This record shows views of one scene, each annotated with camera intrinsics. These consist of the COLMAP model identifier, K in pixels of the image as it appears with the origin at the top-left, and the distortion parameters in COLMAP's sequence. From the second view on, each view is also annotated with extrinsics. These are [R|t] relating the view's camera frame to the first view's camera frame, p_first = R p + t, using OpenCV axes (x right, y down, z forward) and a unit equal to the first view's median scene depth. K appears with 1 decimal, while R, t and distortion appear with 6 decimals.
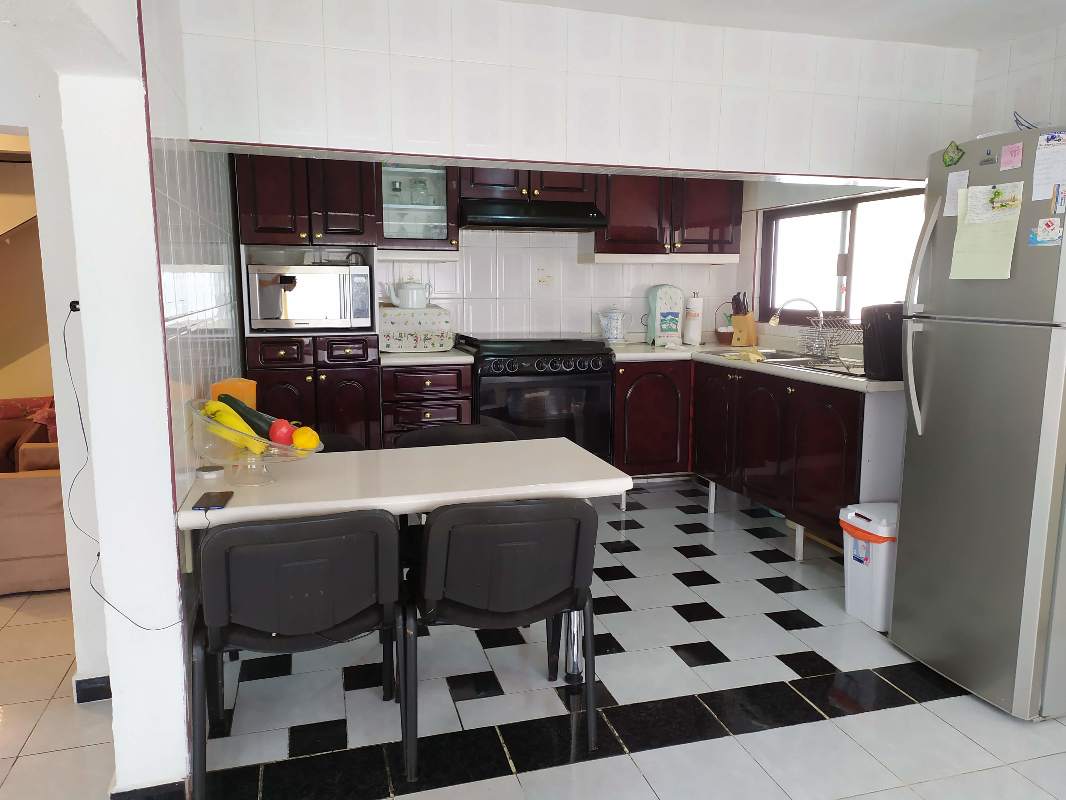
lens RADIAL K [[795.8, 0, 533.8], [0, 795.8, 401.2], [0, 0, 1]] dist [0.067743, -0.046475]
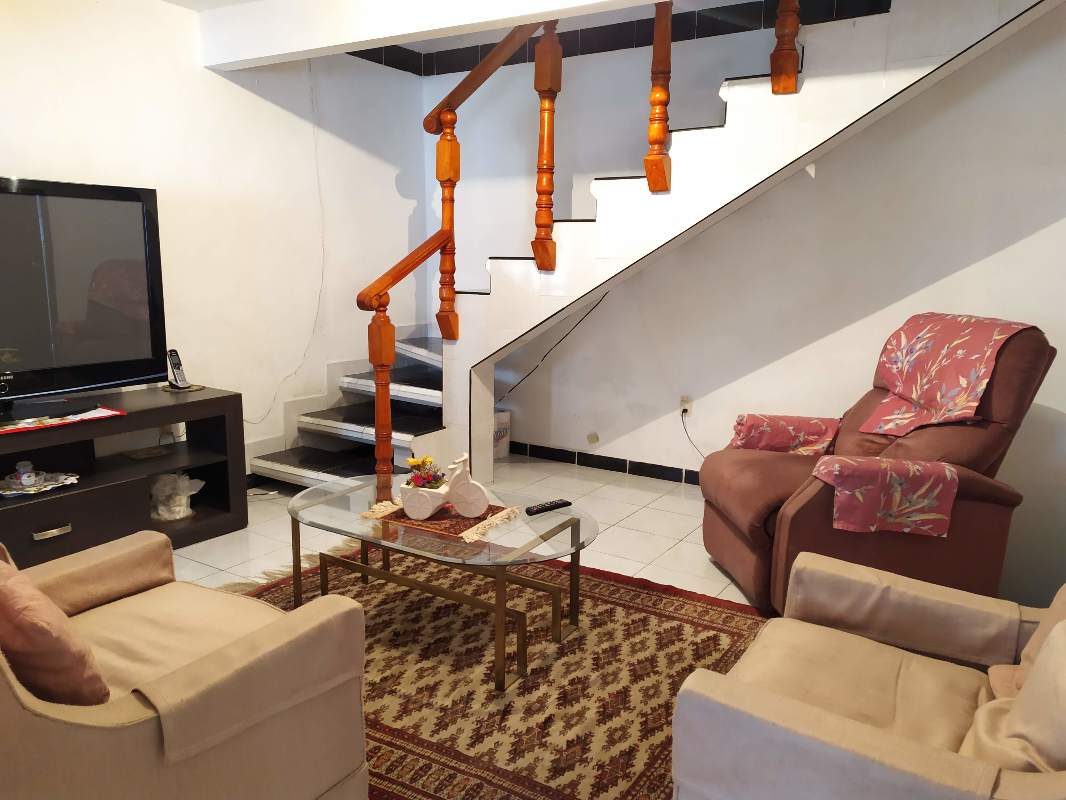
lens RADIAL K [[795.8, 0, 533.5], [0, 795.8, 400.1], [0, 0, 1]] dist [0.067743, -0.046475]
pose [[0.652545, 0.142568, -0.744217, -0.338027], [-0.118095, 0.989274, 0.085966, -0.051540], [0.748491, 0.031791, 0.662382, 0.486353]]
